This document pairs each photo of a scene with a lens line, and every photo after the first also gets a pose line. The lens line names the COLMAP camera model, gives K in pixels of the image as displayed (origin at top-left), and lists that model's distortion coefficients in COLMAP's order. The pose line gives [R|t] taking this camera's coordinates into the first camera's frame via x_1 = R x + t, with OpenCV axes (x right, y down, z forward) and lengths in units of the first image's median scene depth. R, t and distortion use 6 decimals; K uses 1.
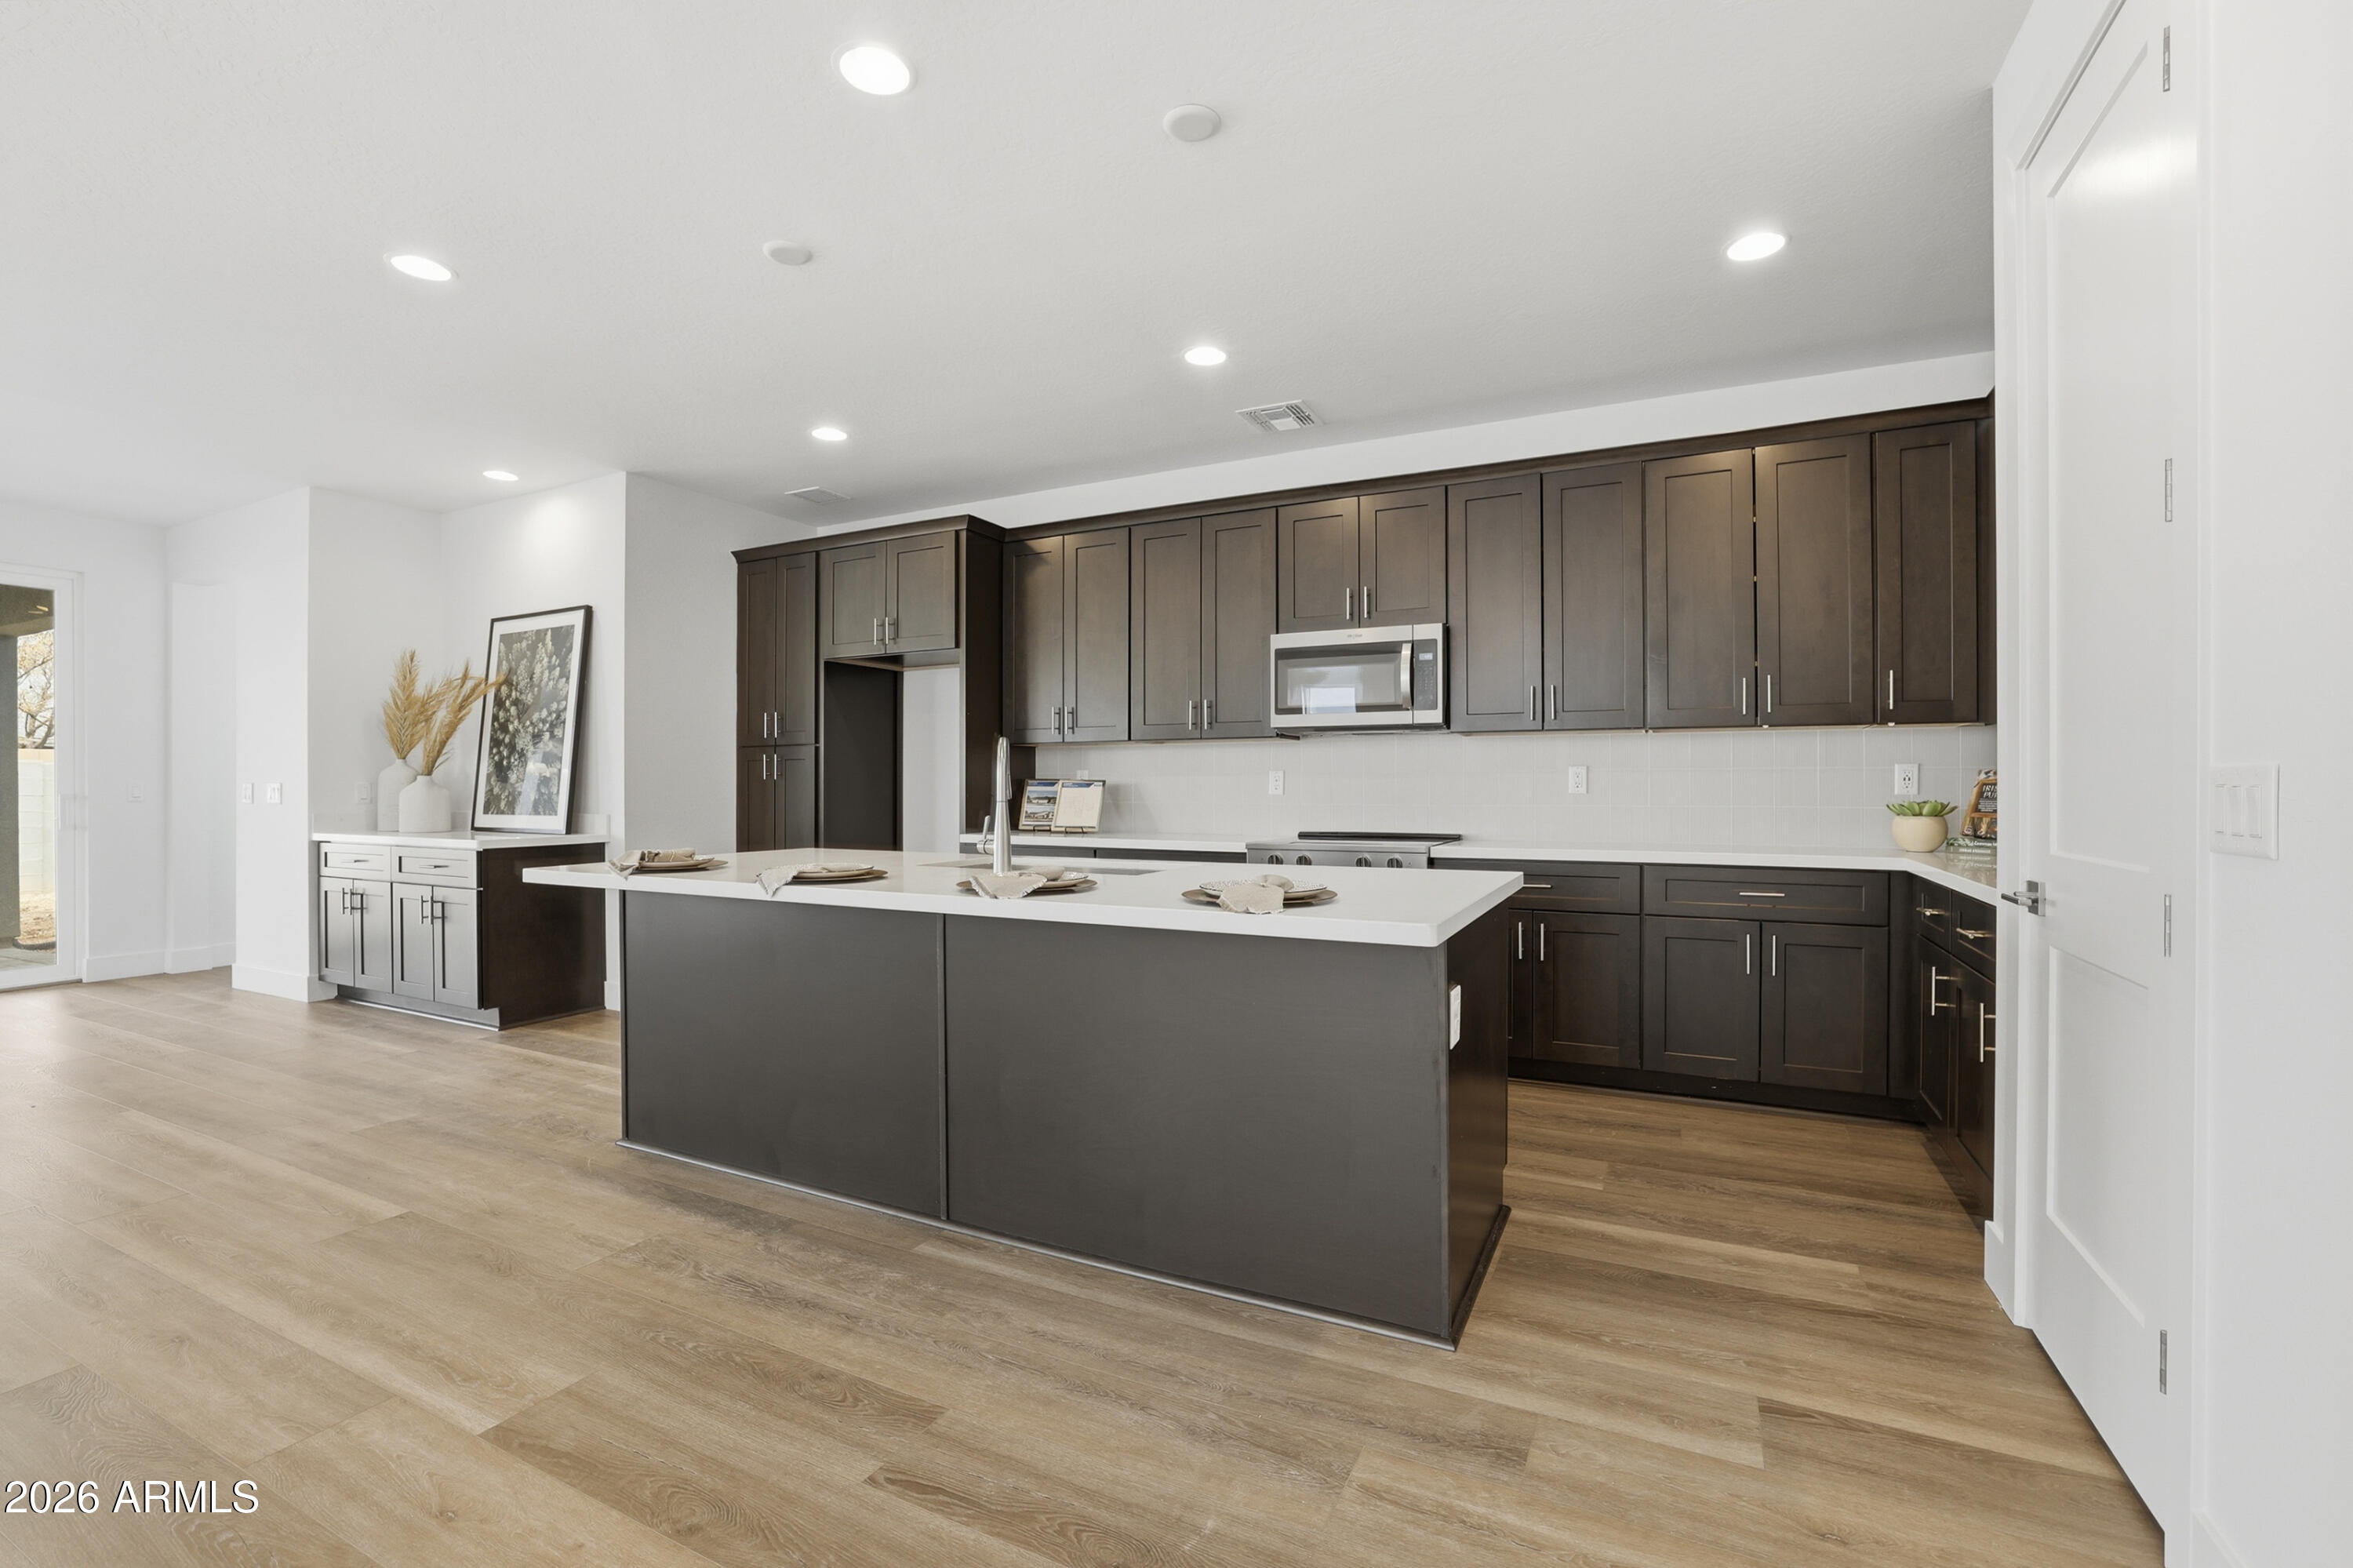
lens RADIAL K [[1008.7, 0, 1170.6], [0, 1008.7, 785.0], [0, 0, 1]] dist [-0.024863, 0.000461]
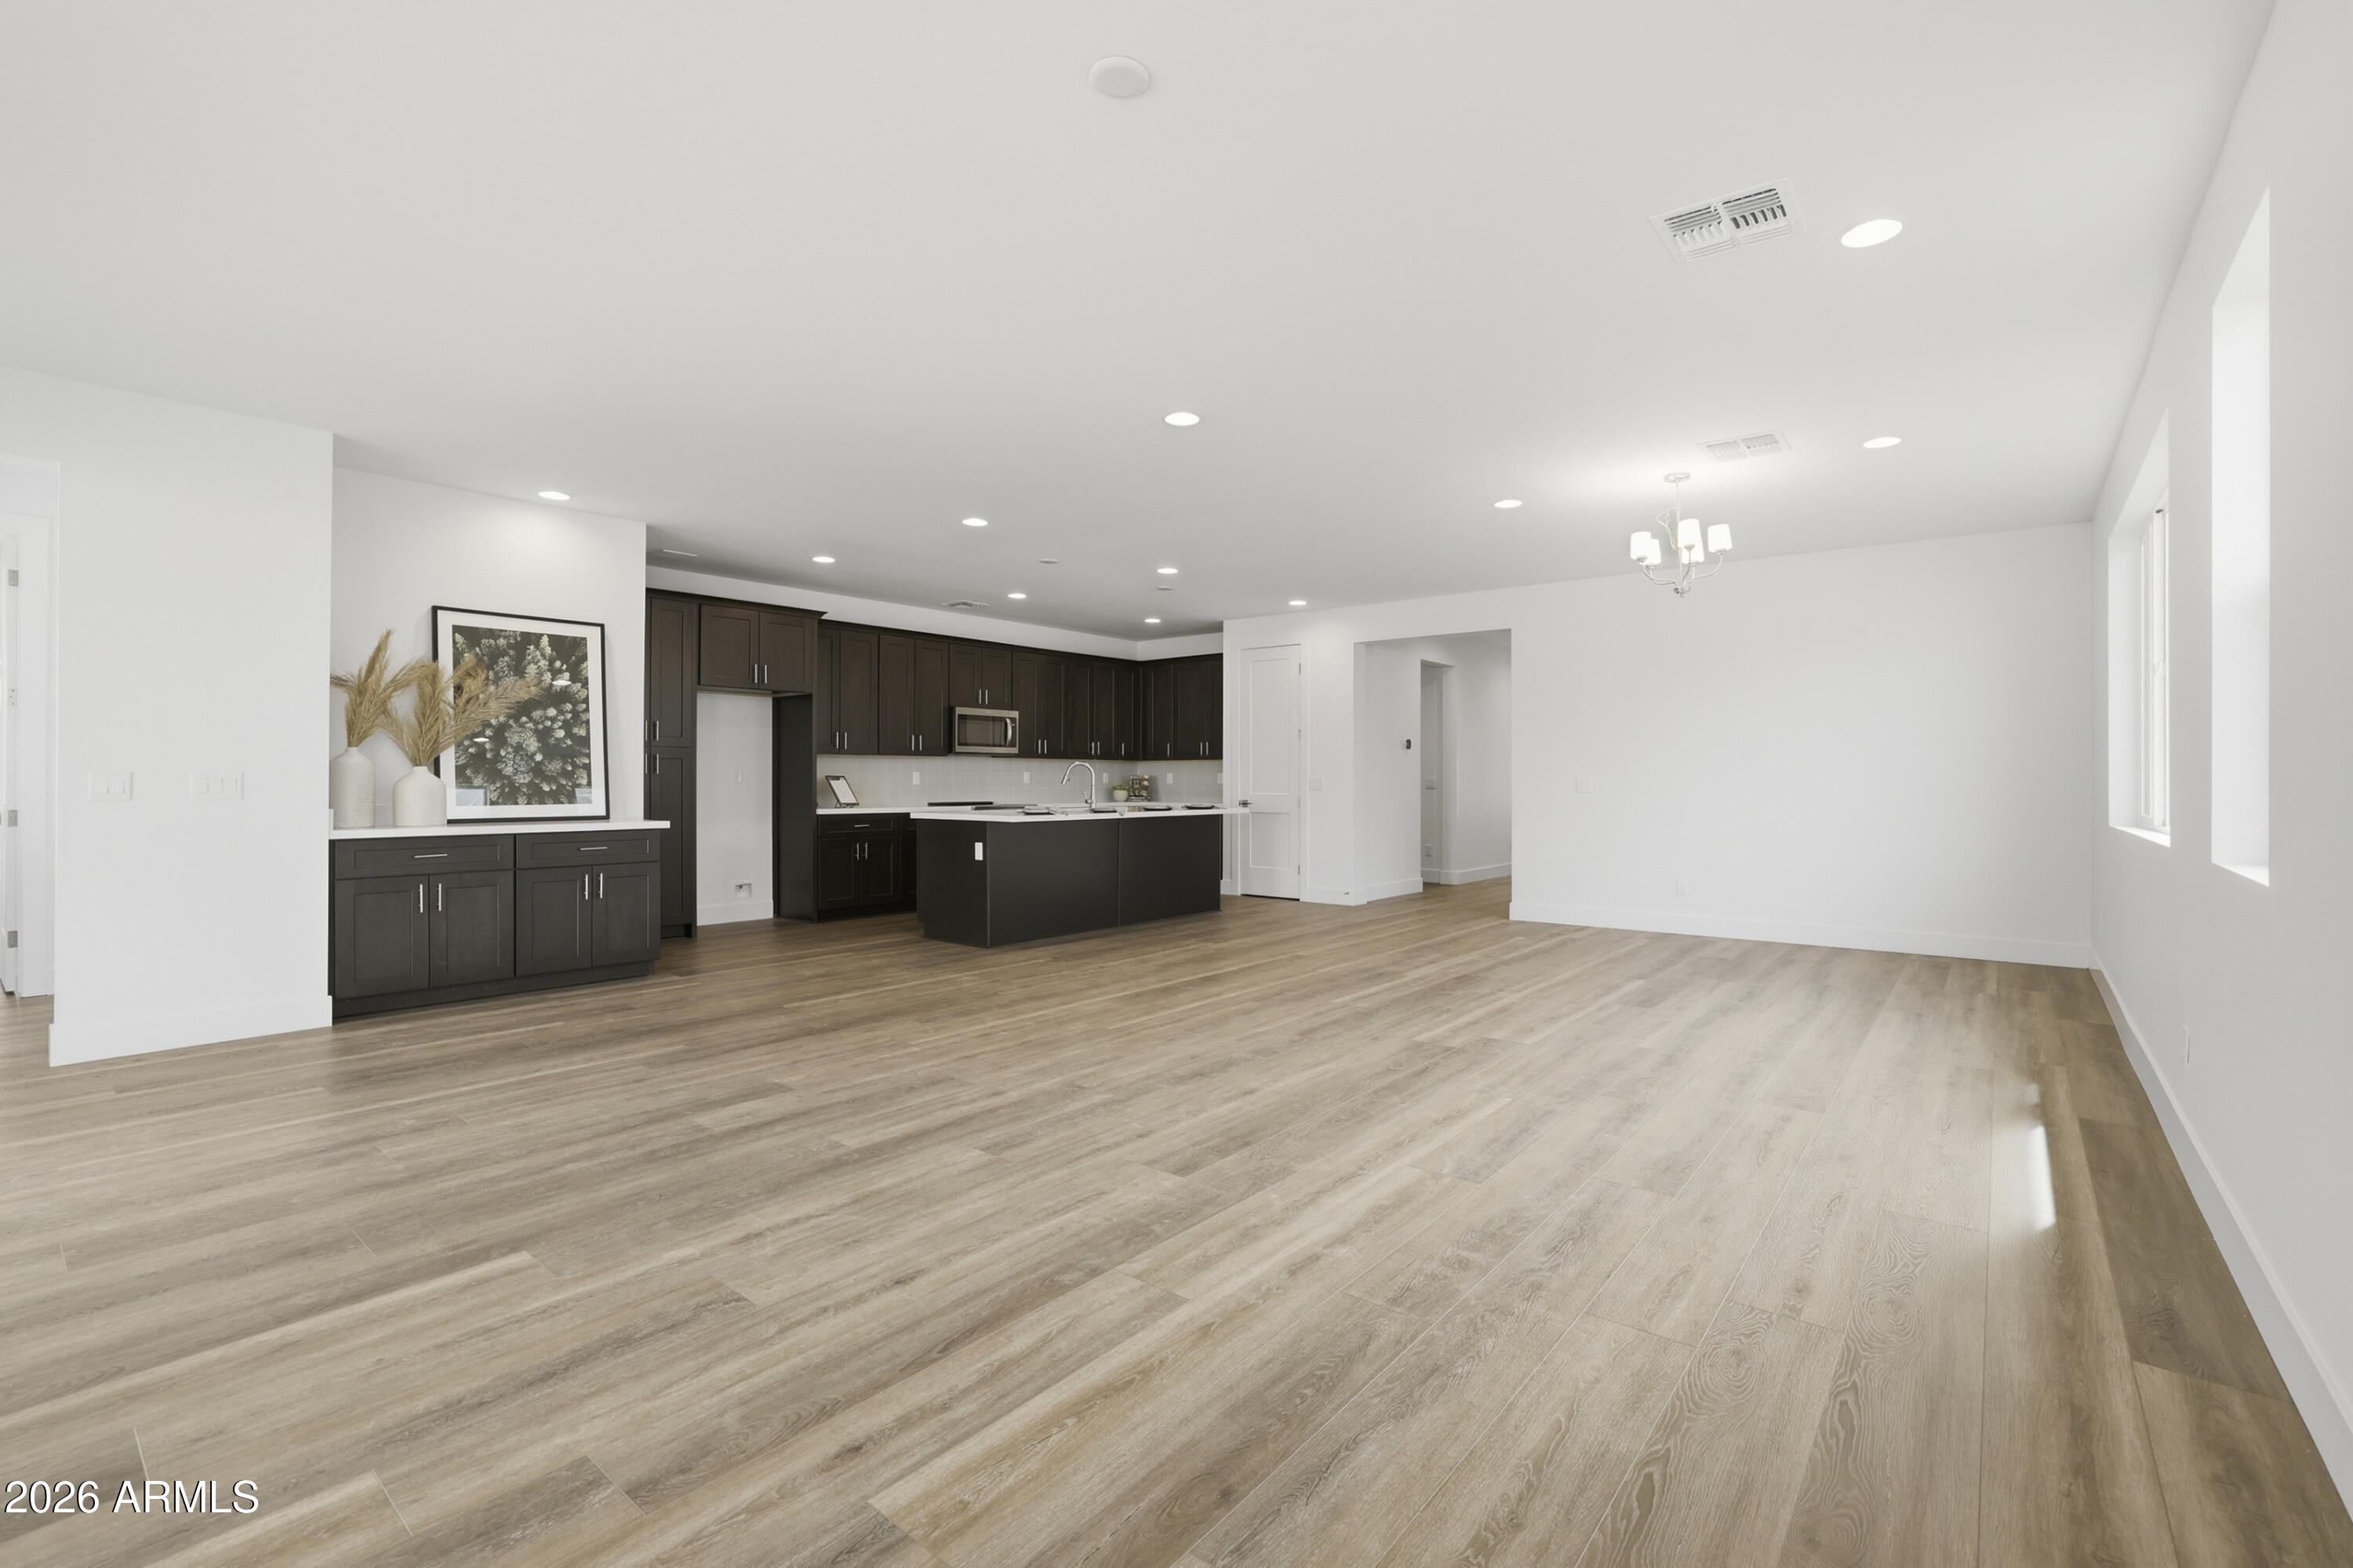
lens RADIAL K [[1025.2, 0, 1185.9], [0, 1025.2, 774.9], [0, 0, 1]] dist [-0.042599, 0.015703]
pose [[0.214782, 0.008047, 0.976629, -1.856552], [-0.001733, 0.999968, -0.007858, 0.006204], [-0.976660, -0.000005, 0.214789, 0.090471]]
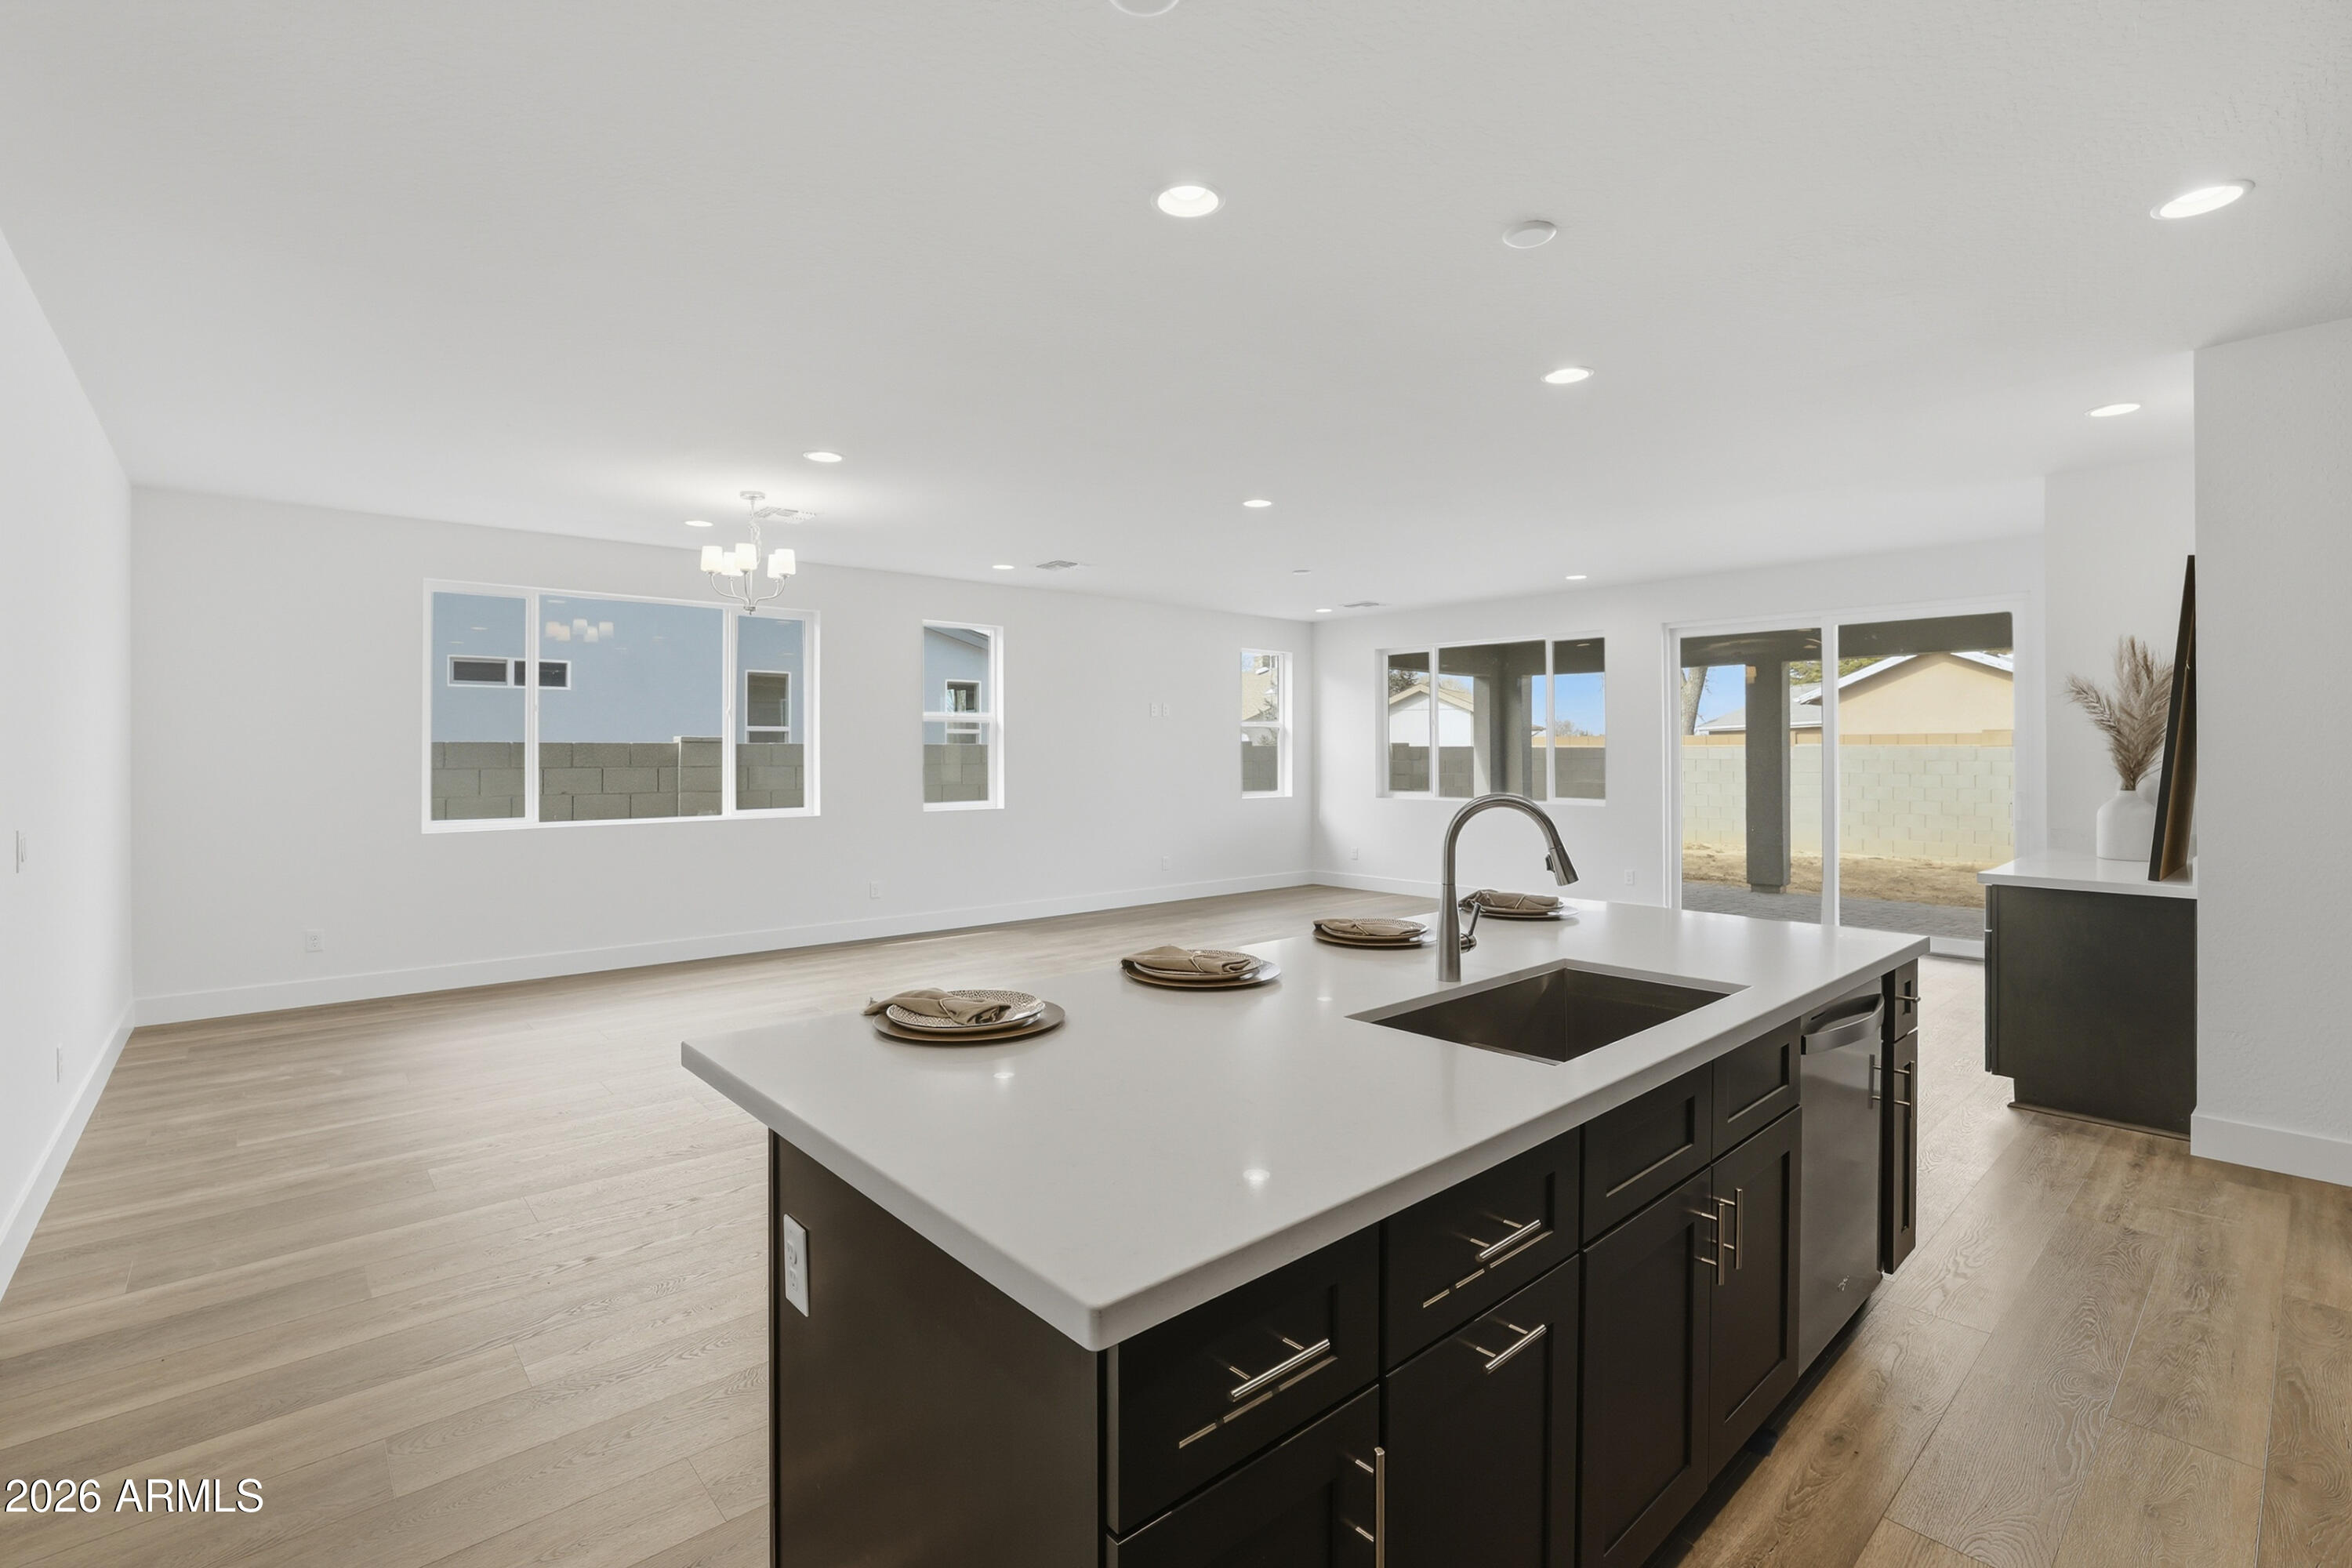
lens RADIAL K [[1055.2, 0, 1176.7], [0, 1055.2, 751.3], [0, 0, 1]] dist [-0.032999, 0.000208]
pose [[-0.369948, 0.001846, -0.929051, 0.394892], [0.001237, 0.999998, 0.001494, -0.054253], [0.929052, -0.000597, -0.369949, 0.706217]]
